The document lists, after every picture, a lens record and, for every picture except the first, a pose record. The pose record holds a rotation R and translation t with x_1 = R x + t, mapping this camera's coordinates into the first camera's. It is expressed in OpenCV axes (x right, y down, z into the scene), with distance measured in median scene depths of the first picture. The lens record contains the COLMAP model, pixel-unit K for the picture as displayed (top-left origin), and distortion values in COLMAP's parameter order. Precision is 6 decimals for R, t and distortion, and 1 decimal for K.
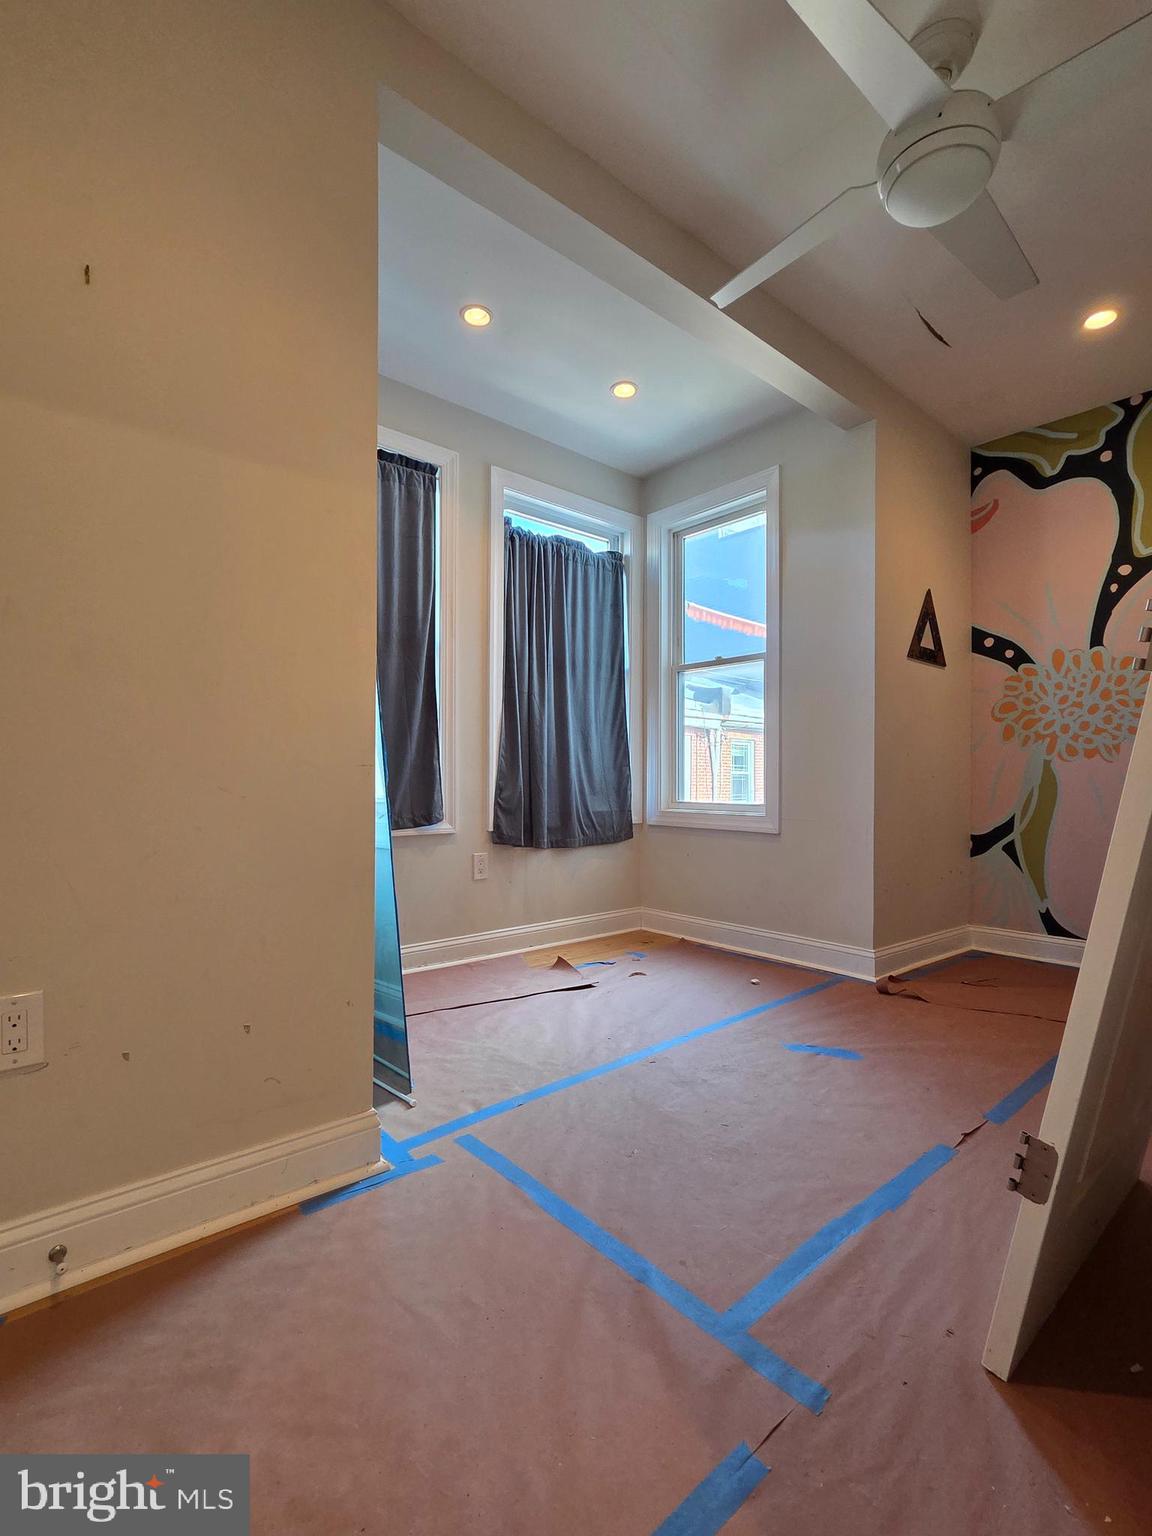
lens RADIAL K [[716.6, 0, 573.3], [0, 716.6, 770.8], [0, 0, 1]] dist [0.001517, -0.000307]
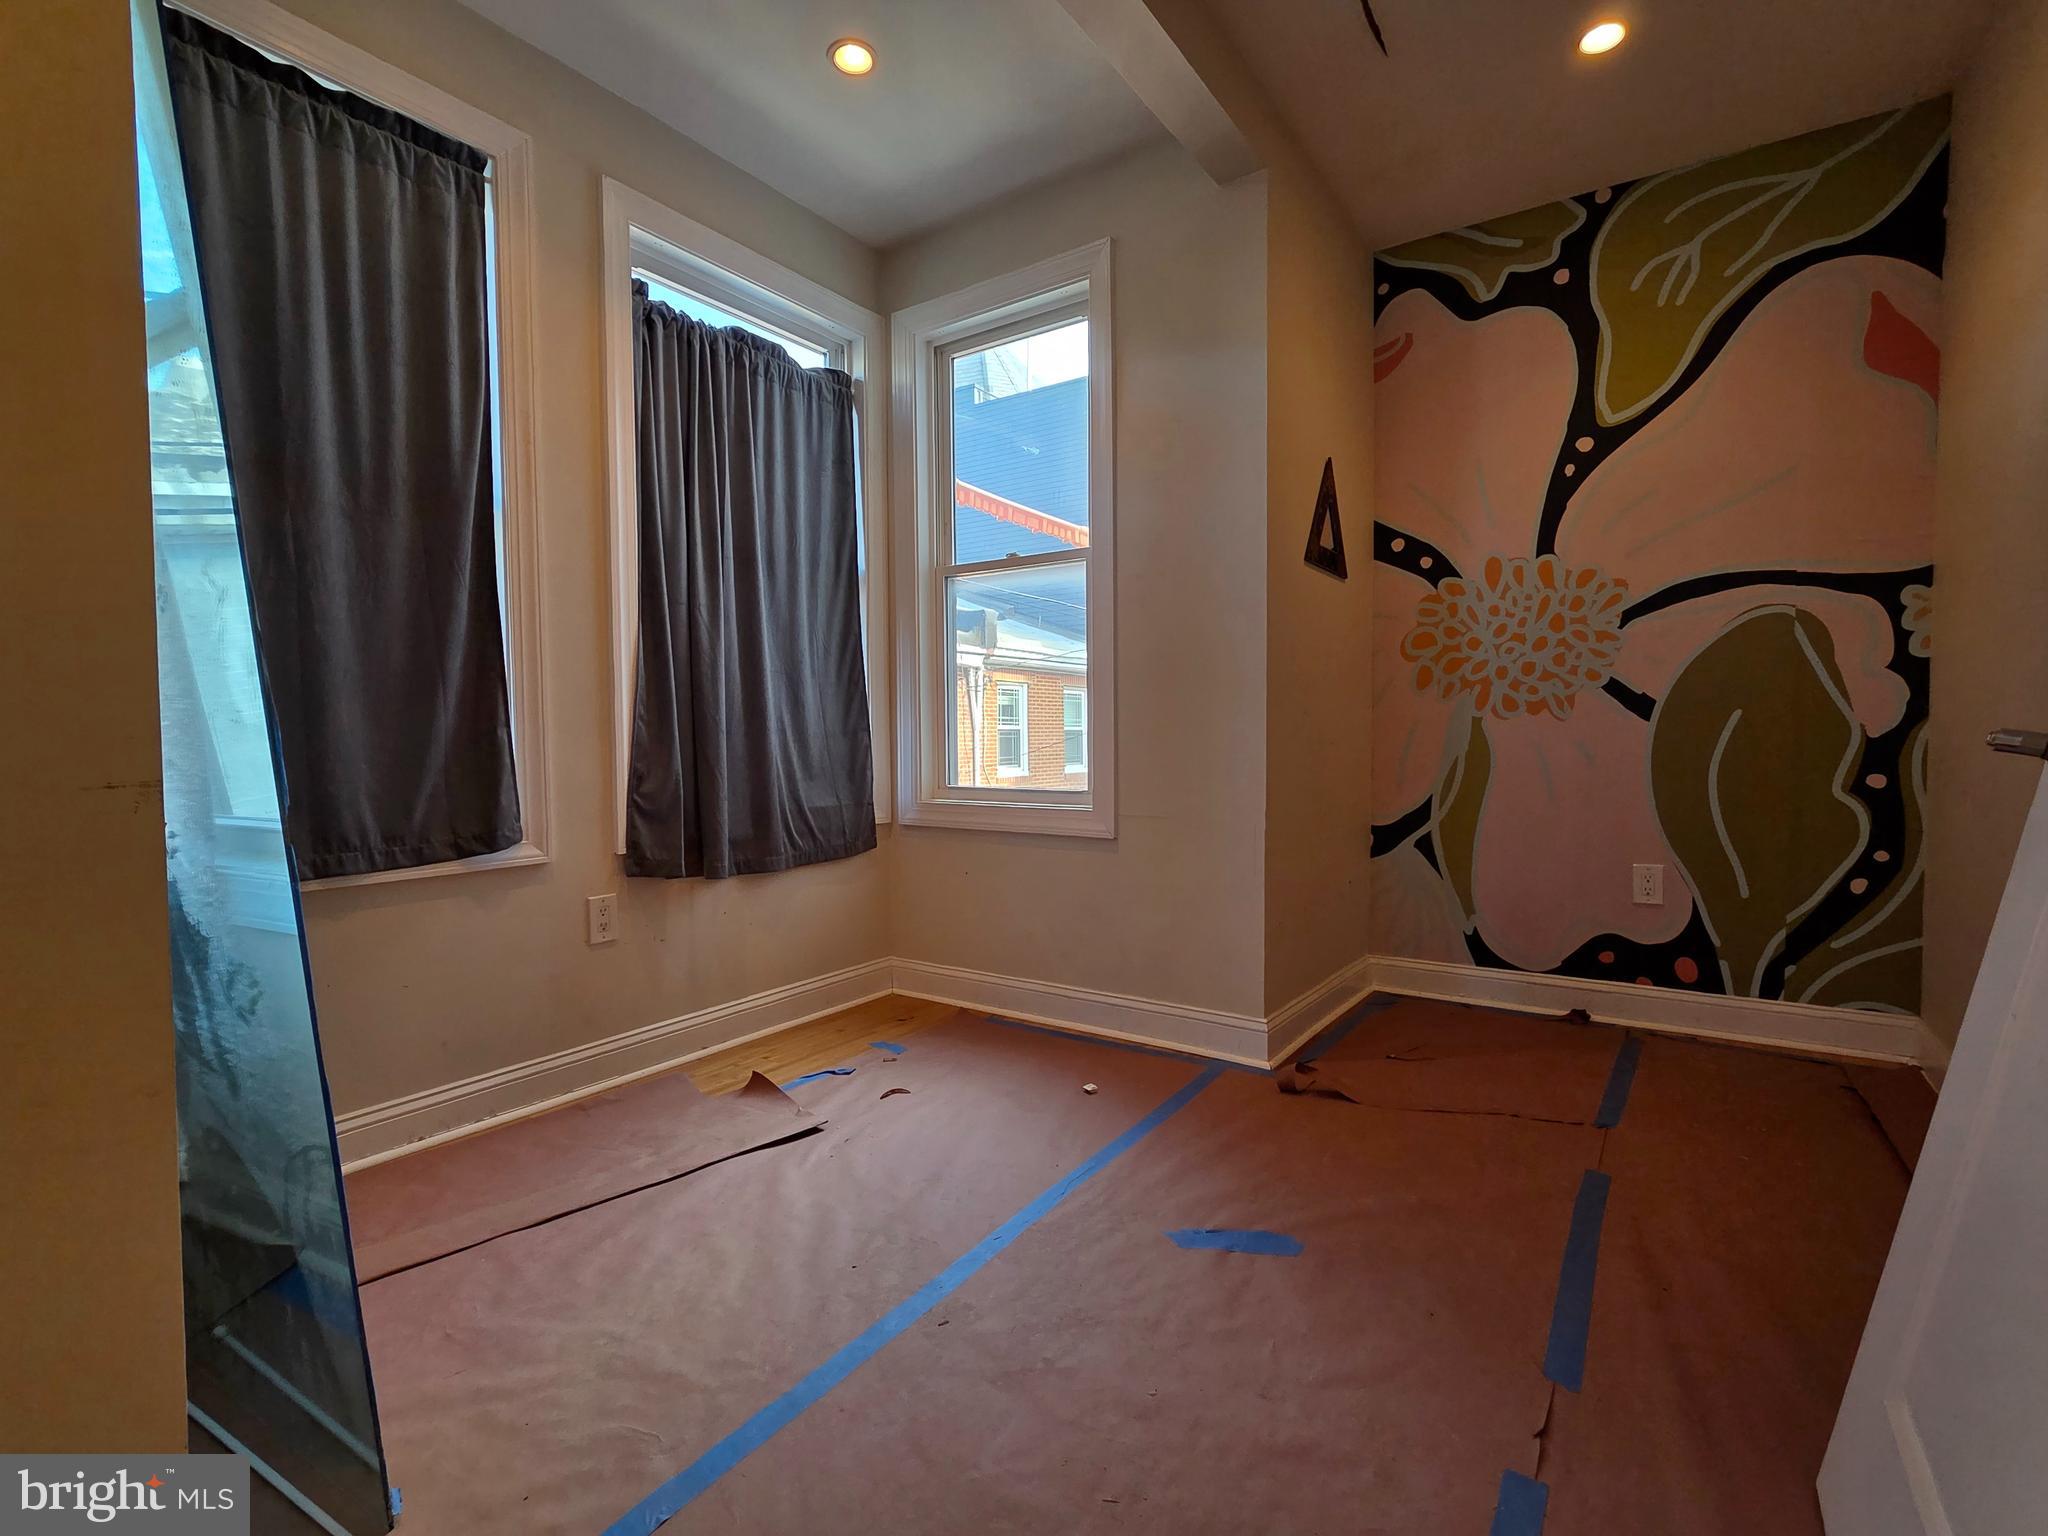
lens RADIAL K [[955.5, 0, 1028.6], [0, 955.5, 767.6], [0, 0, 1]] dist [0.001517, -0.000307]
pose [[0.966868, -0.021351, 0.254381, 0.002330], [0.009441, 0.998805, 0.047948, -0.014792], [-0.255101, -0.043958, 0.965915, 0.211098]]
